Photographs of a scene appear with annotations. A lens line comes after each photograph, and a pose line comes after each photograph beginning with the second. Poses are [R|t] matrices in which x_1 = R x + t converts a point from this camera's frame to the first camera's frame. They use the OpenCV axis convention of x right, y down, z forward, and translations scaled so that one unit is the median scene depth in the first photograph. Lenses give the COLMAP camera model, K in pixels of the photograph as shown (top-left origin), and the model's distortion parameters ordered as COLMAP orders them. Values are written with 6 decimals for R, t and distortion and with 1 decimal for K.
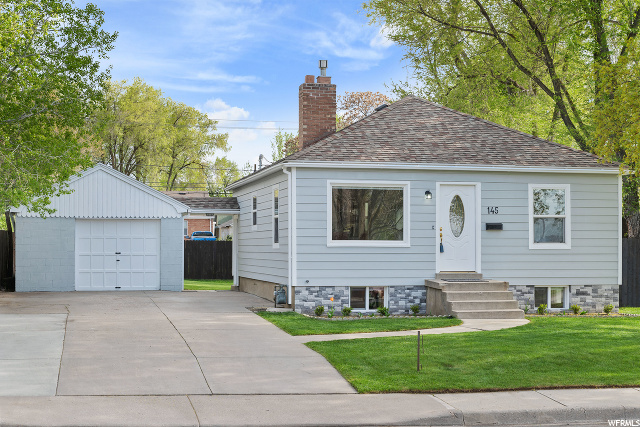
lens RADIAL K [[1146.8, 0, 322.2], [0, 1146.8, 218.6], [0, 0, 1]] dist [-0.038475, 0.000000]
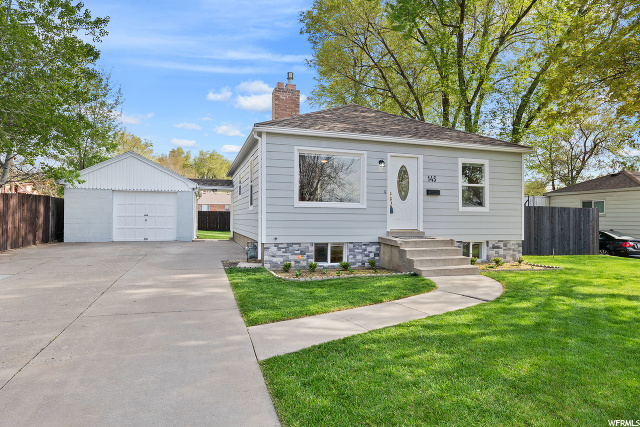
lens RADIAL K [[375.1, 0, 318.3], [0, 375.1, 212.8], [0, 0, 1]] dist [0.009058, -0.001169]
pose [[0.996355, 0.006408, 0.085059, -0.003025], [-0.007265, 0.999926, 0.009761, 0.024913], [-0.084990, -0.010343, 0.996328, 0.605447]]
